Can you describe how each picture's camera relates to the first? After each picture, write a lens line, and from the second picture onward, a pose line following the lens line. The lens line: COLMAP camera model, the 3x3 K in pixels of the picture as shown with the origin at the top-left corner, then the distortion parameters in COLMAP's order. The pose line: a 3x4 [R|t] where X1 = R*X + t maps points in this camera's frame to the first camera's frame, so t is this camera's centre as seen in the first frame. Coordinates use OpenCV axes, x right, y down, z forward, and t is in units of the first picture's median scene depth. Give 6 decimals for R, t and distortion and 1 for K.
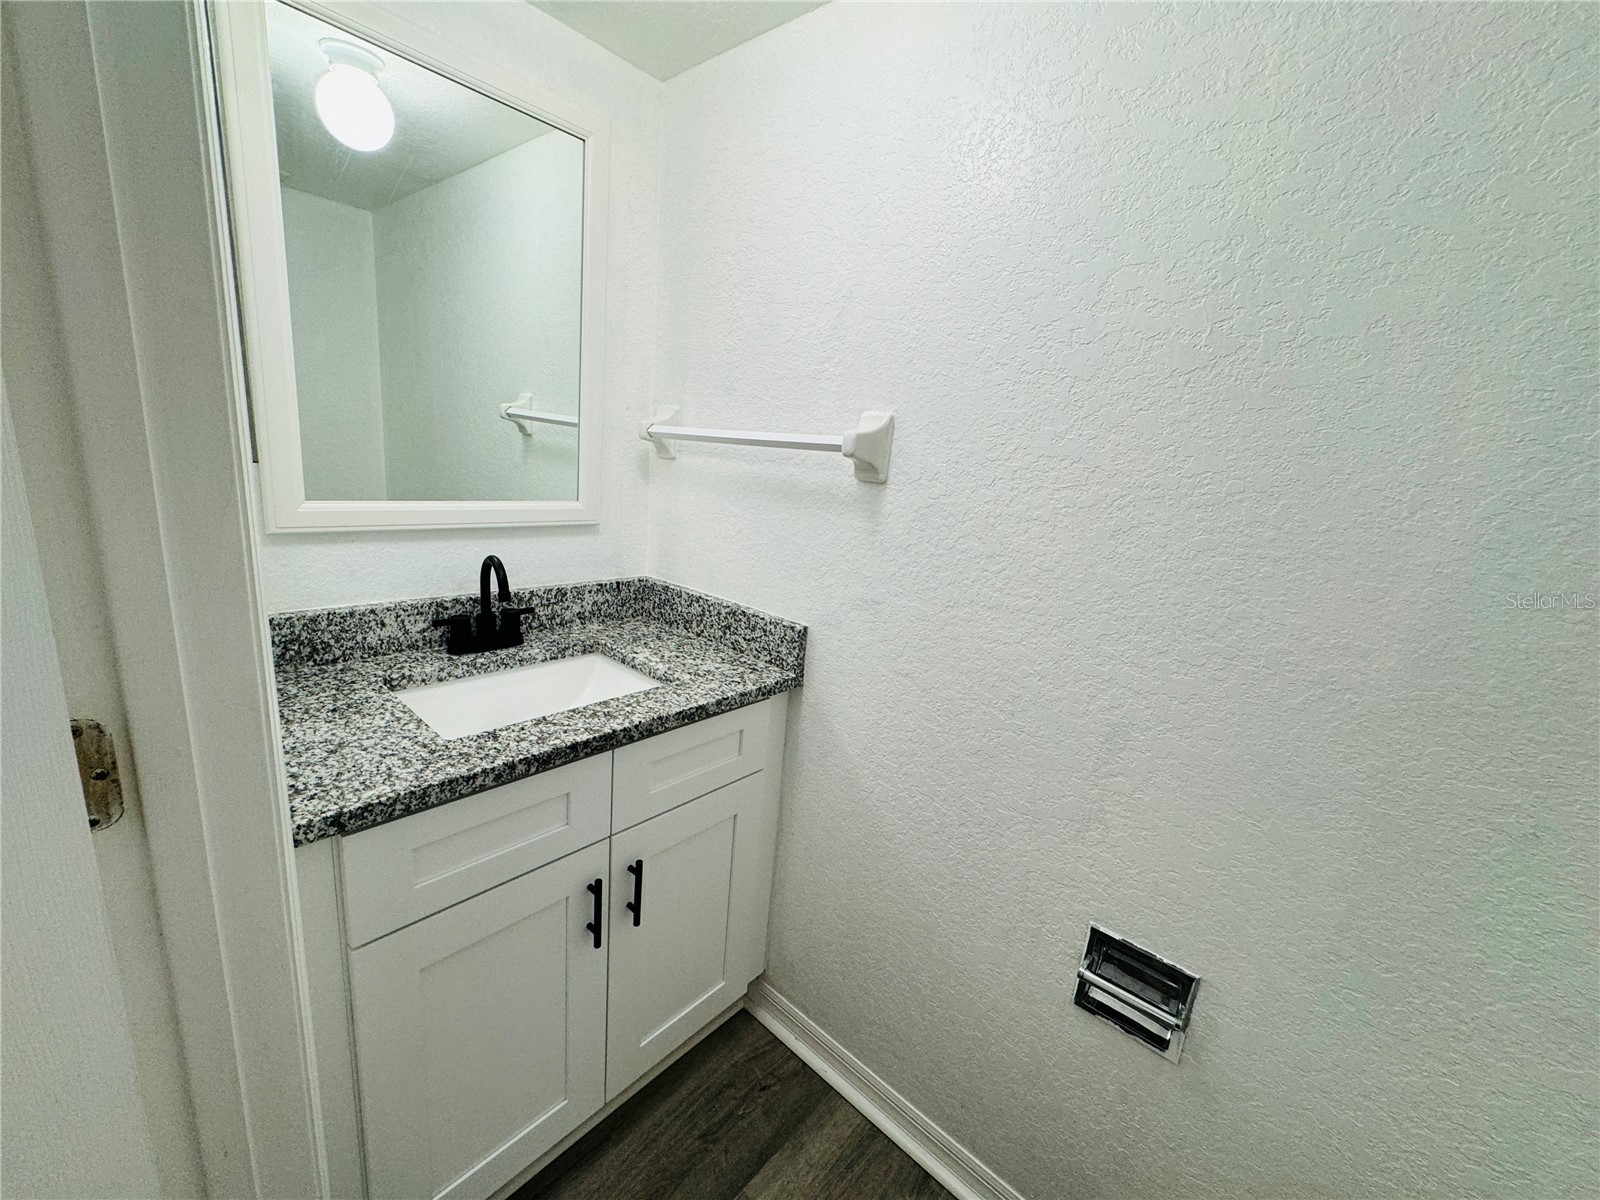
lens RADIAL K [[641.9, 0, 800.0], [0, 641.9, 598.7], [0, 0, 1]] dist [-0.000249, -0.000366]
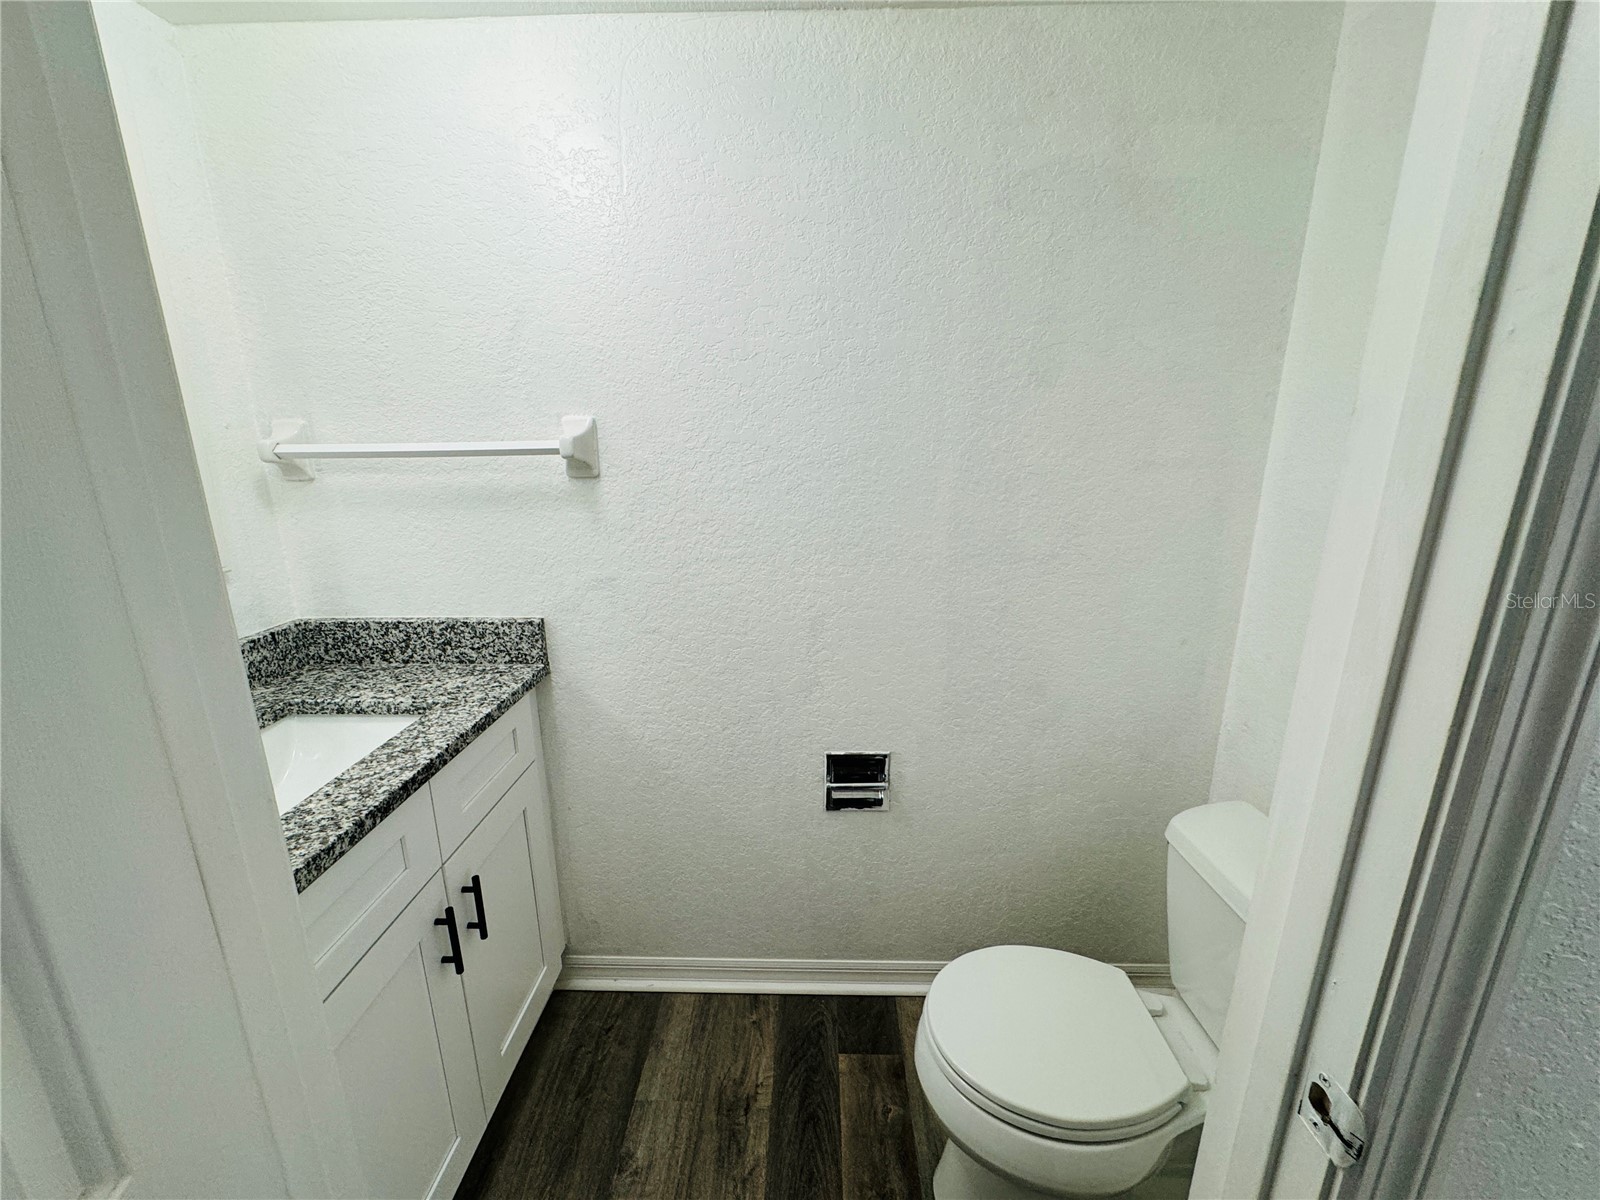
lens RADIAL K [[641.9, 0, 798.6], [0, 641.9, 600.2], [0, 0, 1]] dist [-0.000249, -0.000366]
pose [[0.761650, -0.248719, 0.598354, -0.306736], [0.218166, 0.967921, 0.124632, -0.026940], [-0.610158, 0.035615, 0.791479, -0.116544]]
